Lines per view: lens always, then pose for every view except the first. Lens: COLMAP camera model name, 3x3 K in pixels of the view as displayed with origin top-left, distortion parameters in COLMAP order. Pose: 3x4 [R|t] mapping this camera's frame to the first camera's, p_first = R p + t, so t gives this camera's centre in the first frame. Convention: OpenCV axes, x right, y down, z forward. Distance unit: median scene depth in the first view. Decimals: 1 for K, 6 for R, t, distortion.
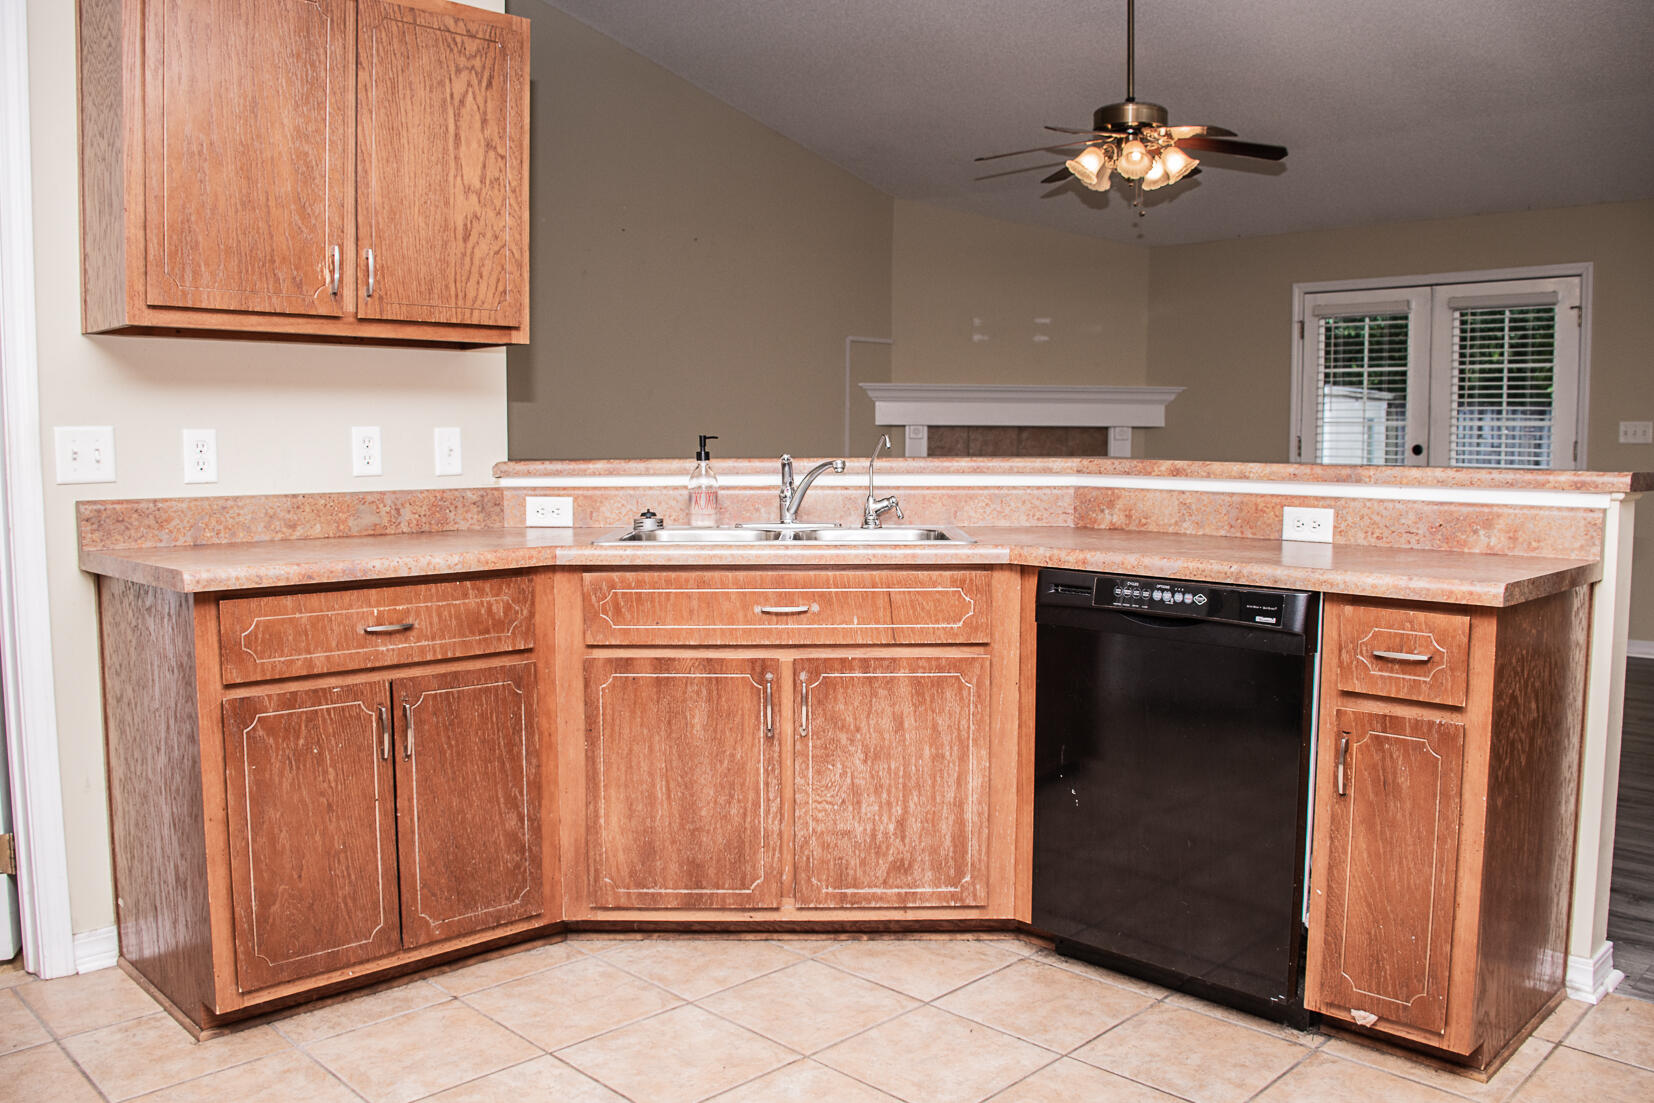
lens RADIAL K [[1340.8, 0, 843.5], [0, 1340.8, 552.2], [0, 0, 1]] dist [-0.155938, 0.103290]
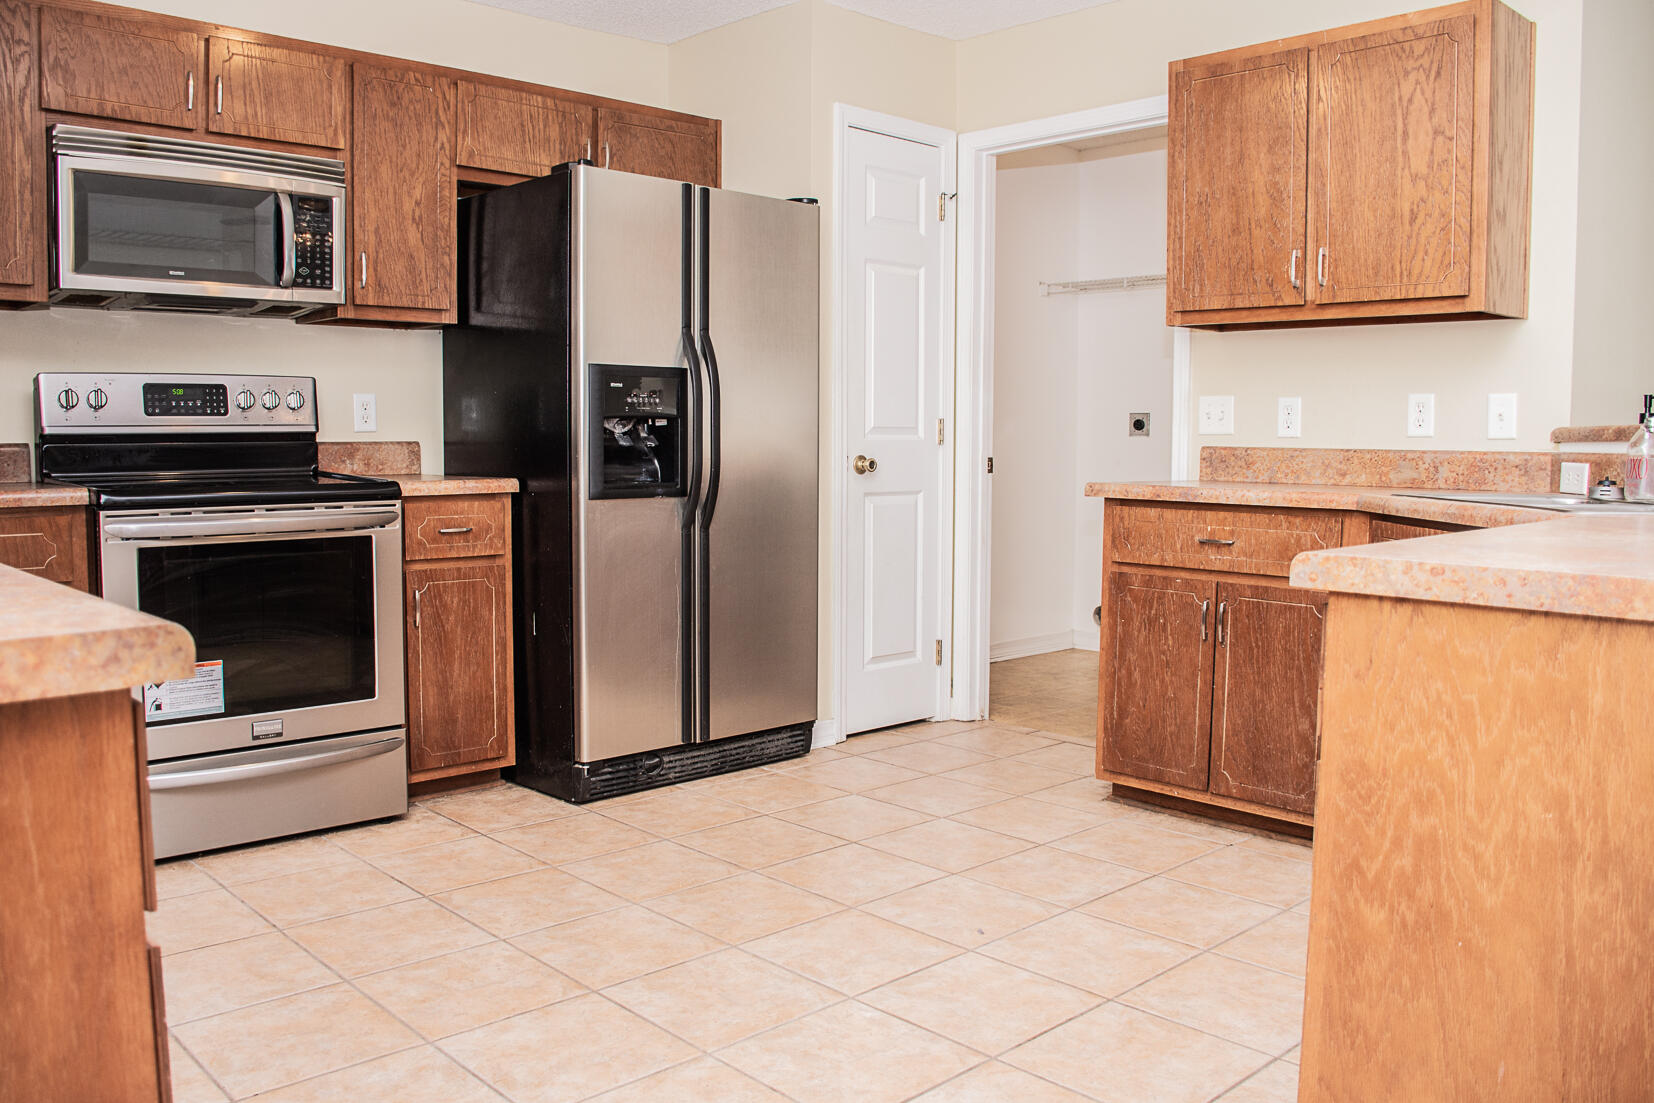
lens RADIAL K [[1343.0, 0, 800.6], [0, 1343.0, 550.6], [0, 0, 1]] dist [-0.158704, 0.106535]
pose [[-0.048277, 0.081084, -0.995537, 0.879819], [-0.090603, 0.992235, 0.085209, -0.007998], [0.994716, 0.094313, -0.040556, 0.568069]]
